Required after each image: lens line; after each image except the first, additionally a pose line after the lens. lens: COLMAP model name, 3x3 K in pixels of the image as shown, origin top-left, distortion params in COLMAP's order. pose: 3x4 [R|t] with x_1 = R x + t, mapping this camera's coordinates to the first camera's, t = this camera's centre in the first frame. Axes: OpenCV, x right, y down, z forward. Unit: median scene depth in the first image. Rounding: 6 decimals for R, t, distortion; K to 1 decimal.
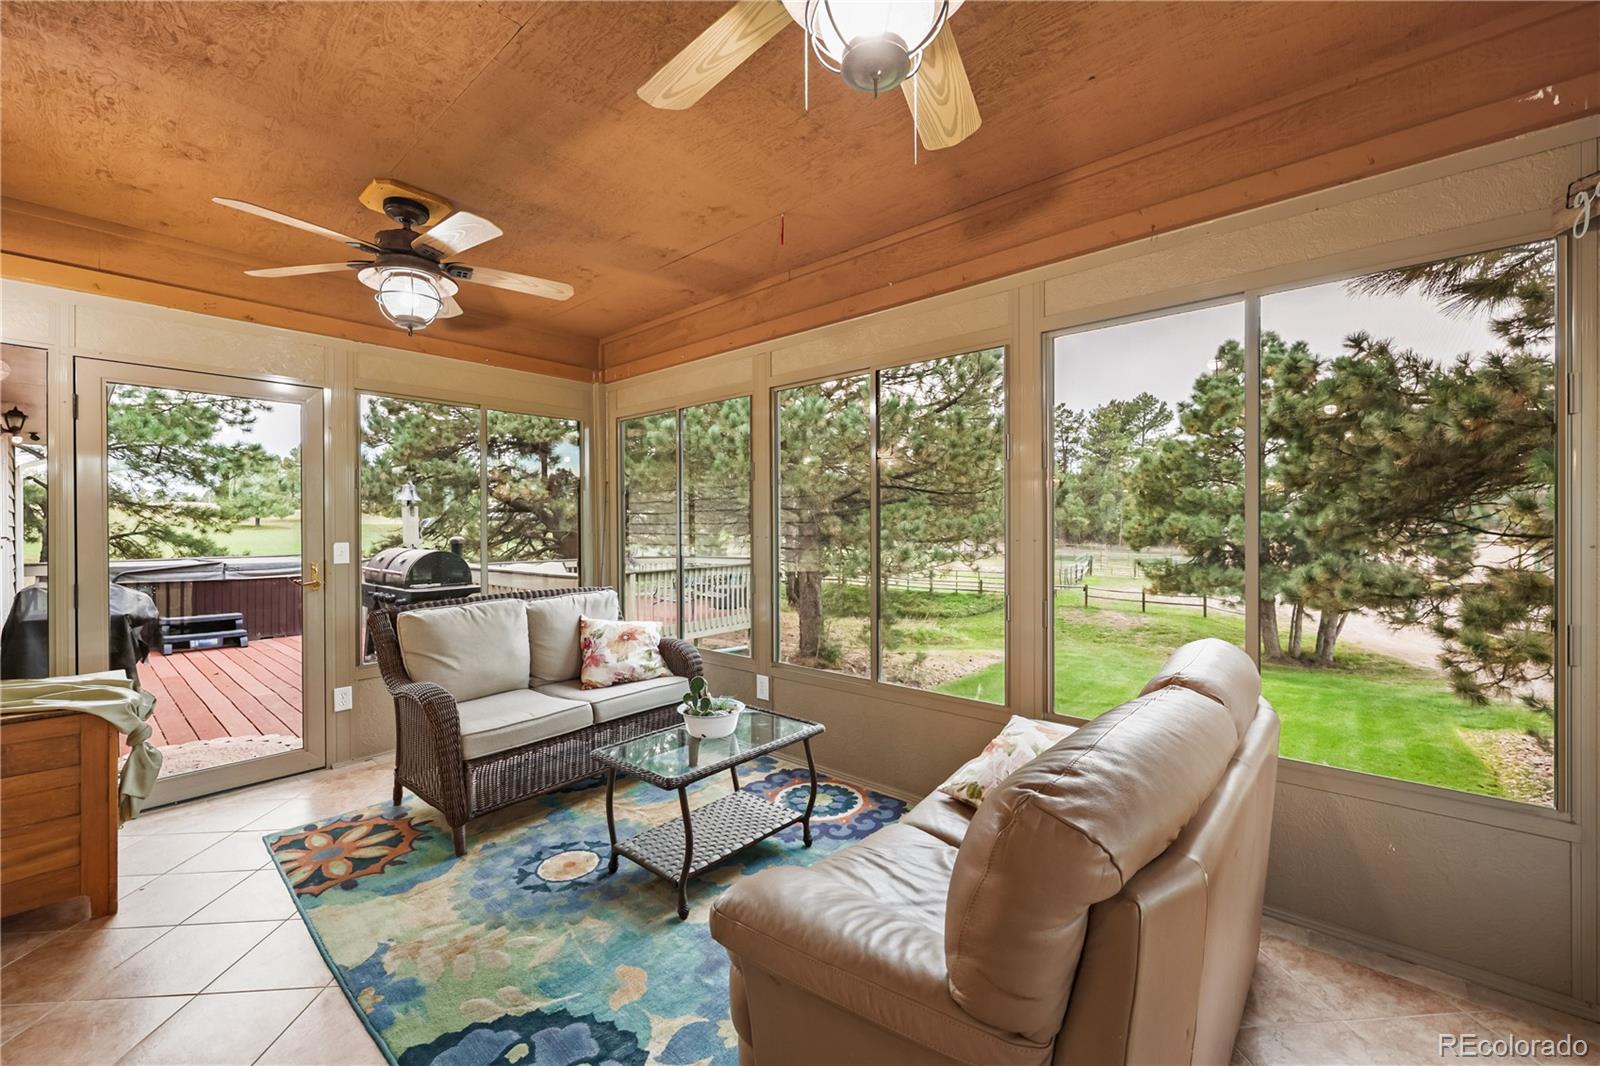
lens RADIAL K [[646.9, 0, 807.7], [0, 646.9, 528.4], [0, 0, 1]] dist [-0.001157, -0.000903]
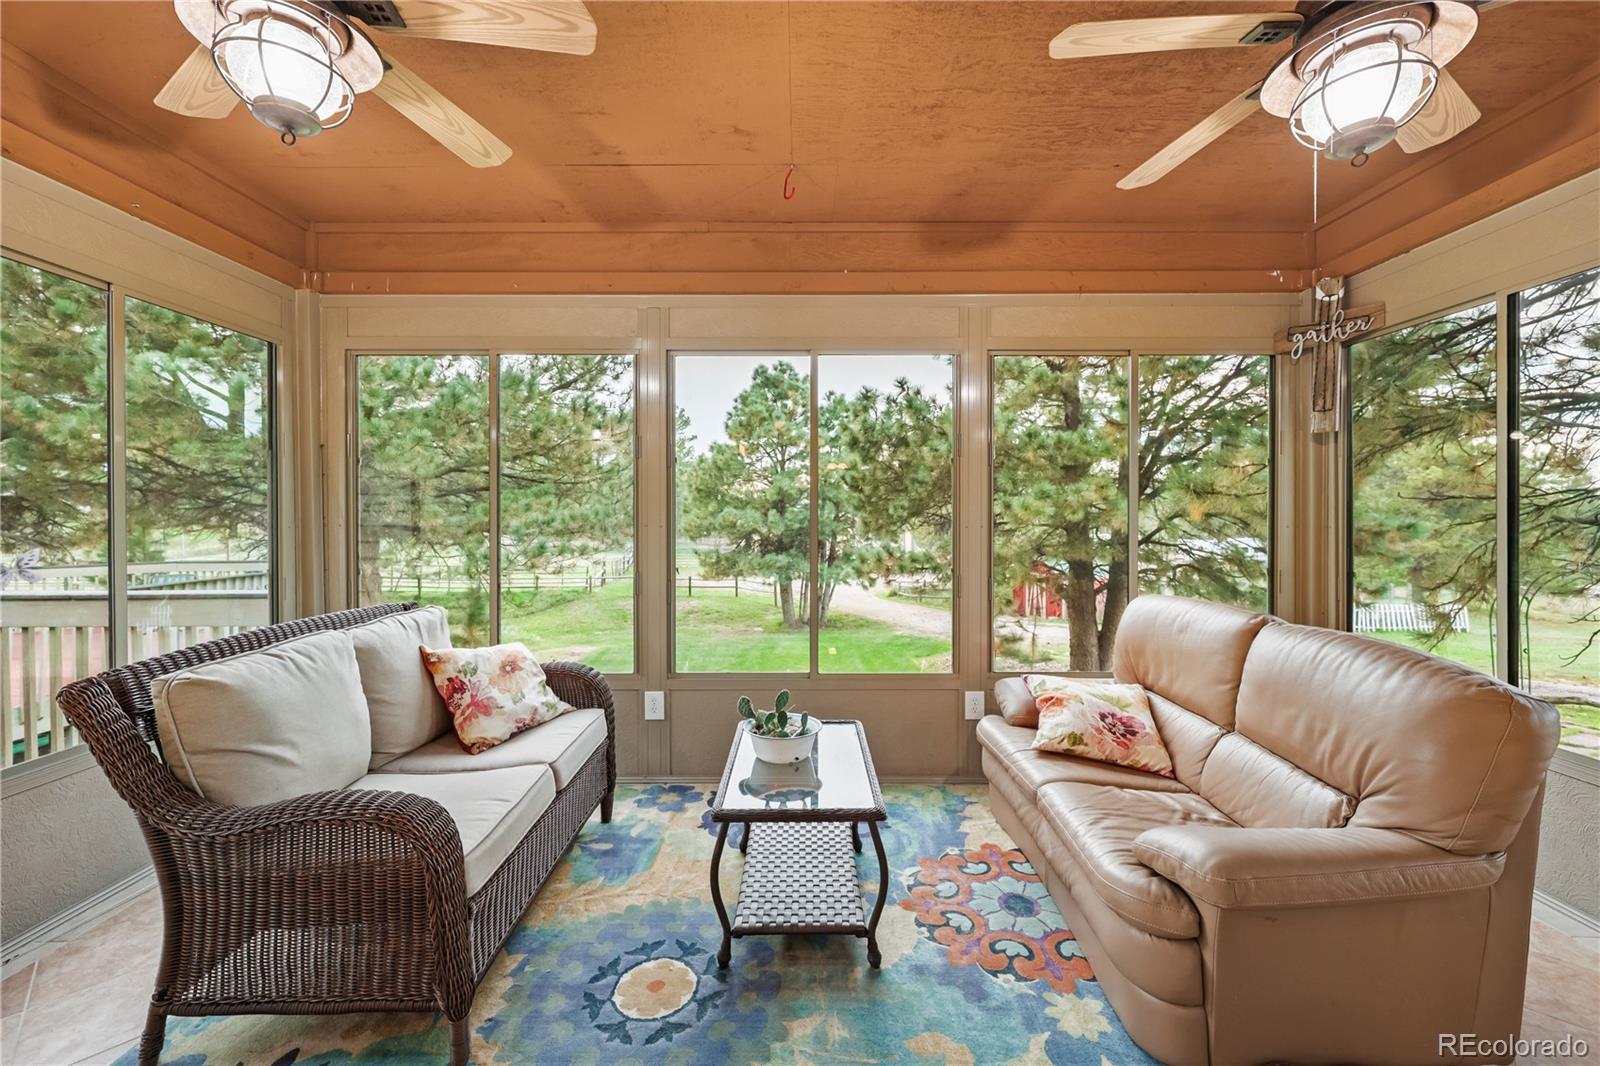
lens RADIAL K [[646.9, 0, 802.8], [0, 646.9, 521.9], [0, 0, 1]] dist [-0.001157, -0.000903]
pose [[0.751041, 0.000316, 0.660255, -0.130873], [-0.000580, 1.000000, 0.000181, 0.002013], [-0.660255, -0.000519, 0.751041, 0.066184]]
